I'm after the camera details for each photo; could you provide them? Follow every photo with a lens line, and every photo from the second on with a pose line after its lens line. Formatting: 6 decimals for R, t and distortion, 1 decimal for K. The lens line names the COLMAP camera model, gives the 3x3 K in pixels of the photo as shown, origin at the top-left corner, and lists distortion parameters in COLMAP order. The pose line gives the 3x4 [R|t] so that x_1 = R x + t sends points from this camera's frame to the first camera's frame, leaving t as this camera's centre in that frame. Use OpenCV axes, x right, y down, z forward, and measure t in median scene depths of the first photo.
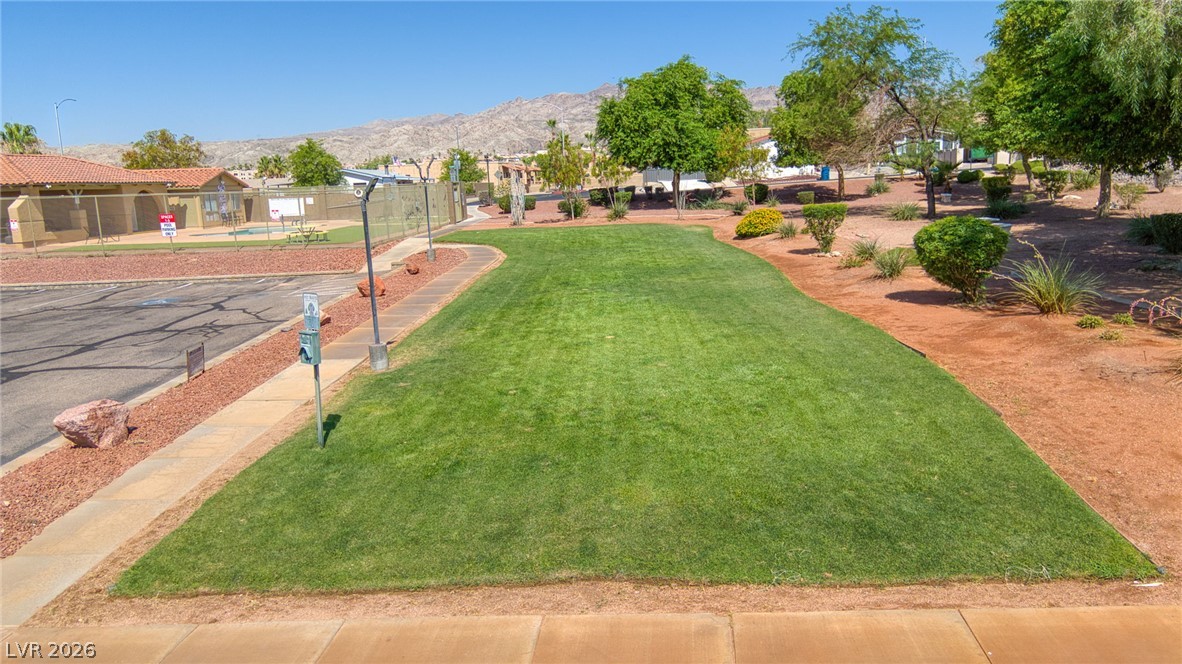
lens RADIAL K [[823.0, 0, 591.6], [0, 823.0, 338.0], [0, 0, 1]] dist [0.005922, -0.002799]
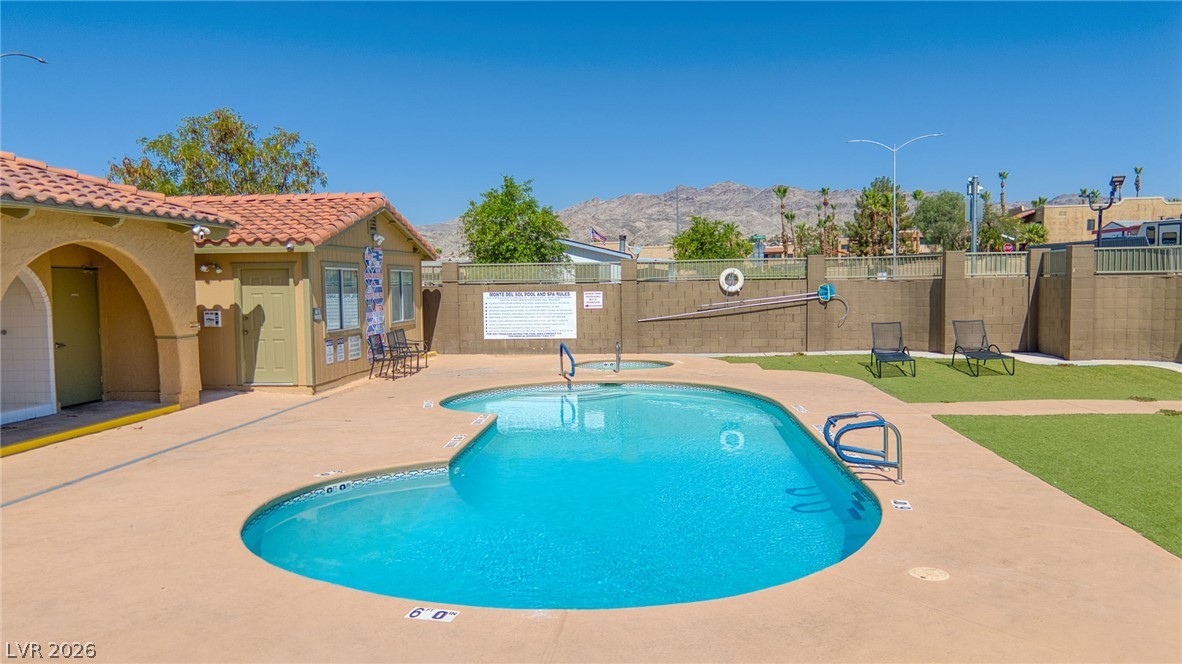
lens RADIAL K [[823.0, 0, 590.5], [0, 823.0, 329.8], [0, 0, 1]] dist [0.005922, -0.002799]
pose [[0.996053, 0.023497, -0.085596, -0.315280], [-0.034075, 0.991661, -0.124291, -0.109106], [0.081961, 0.126717, 0.988547, 0.648702]]
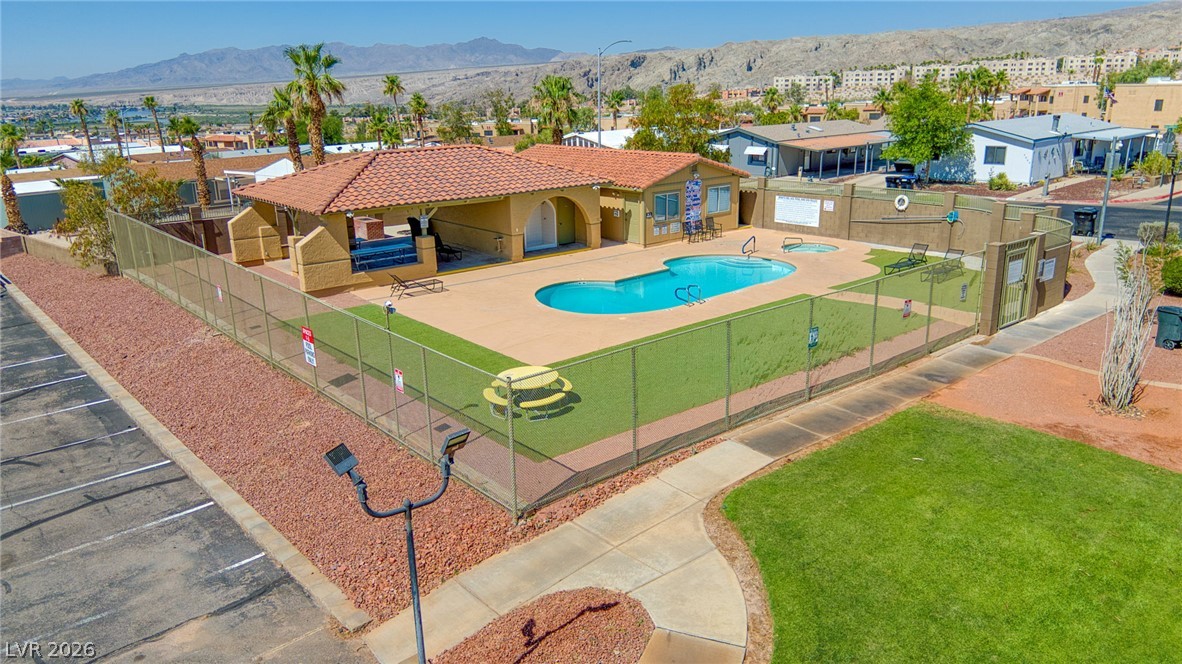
lens RADIAL K [[823.0, 0, 590.2], [0, 823.0, 332.4], [0, 0, 1]] dist [0.005922, -0.002799]
pose [[0.654441, 0.229650, -0.720394, 0.014291], [-0.138438, 0.973048, 0.184427, -0.164737], [0.743331, -0.020967, 0.668595, 0.445734]]
